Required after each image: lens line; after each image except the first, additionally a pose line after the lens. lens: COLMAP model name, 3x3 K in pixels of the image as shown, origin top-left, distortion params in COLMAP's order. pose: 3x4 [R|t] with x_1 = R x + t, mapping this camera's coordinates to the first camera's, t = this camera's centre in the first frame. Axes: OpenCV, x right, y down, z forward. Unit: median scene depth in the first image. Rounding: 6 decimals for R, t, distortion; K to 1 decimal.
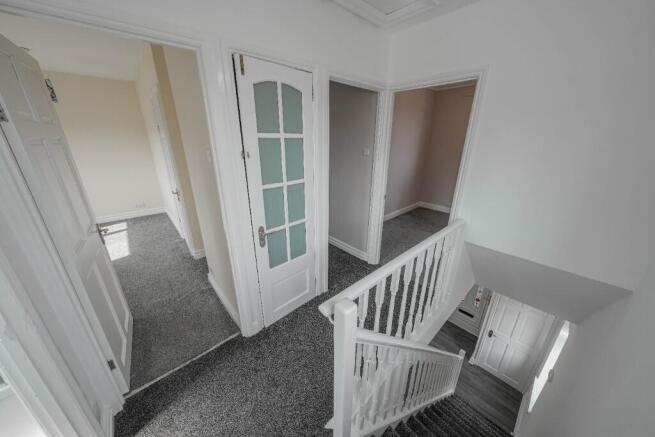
lens RADIAL K [[220.0, 0, 327.7], [0, 220.0, 215.8], [0, 0, 1]] dist [-0.002993, 0.000135]
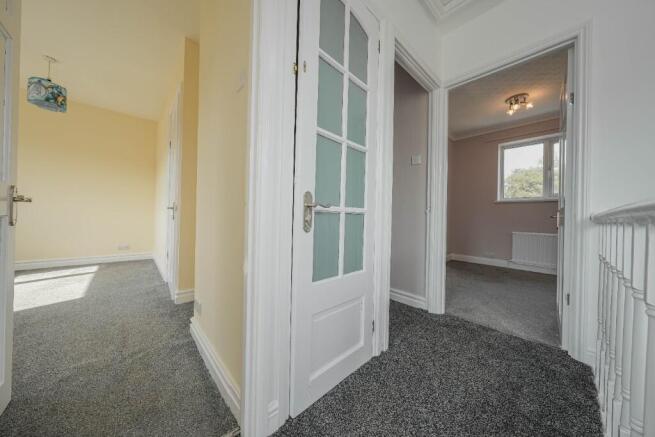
lens RADIAL K [[220.0, 0, 327.7], [0, 220.0, 215.8], [0, 0, 1]] dist [-0.002993, 0.000135]
pose [[0.999860, 0.015642, 0.006012, -0.181300], [-0.012703, 0.941451, -0.336911, 0.214036], [-0.010930, 0.336787, 0.941517, 0.339078]]
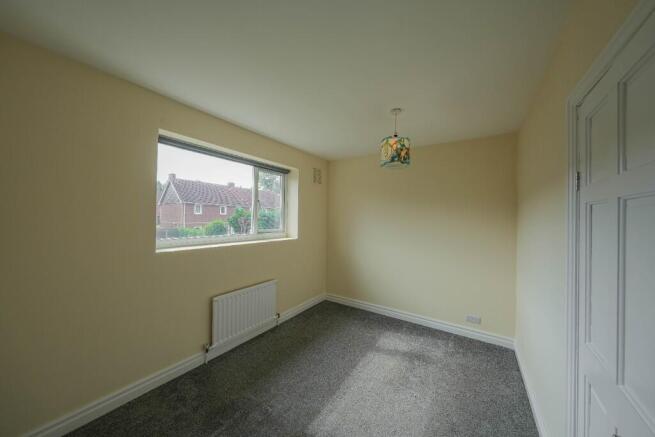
lens RADIAL K [[220.0, 0, 327.7], [0, 220.0, 215.8], [0, 0, 1]] dist [-0.002993, 0.000135]
pose [[0.225380, -0.007723, -0.974240, -0.652641], [-0.346986, 0.933763, -0.087674, -0.207808], [0.910387, 0.357808, 0.207772, 0.757807]]
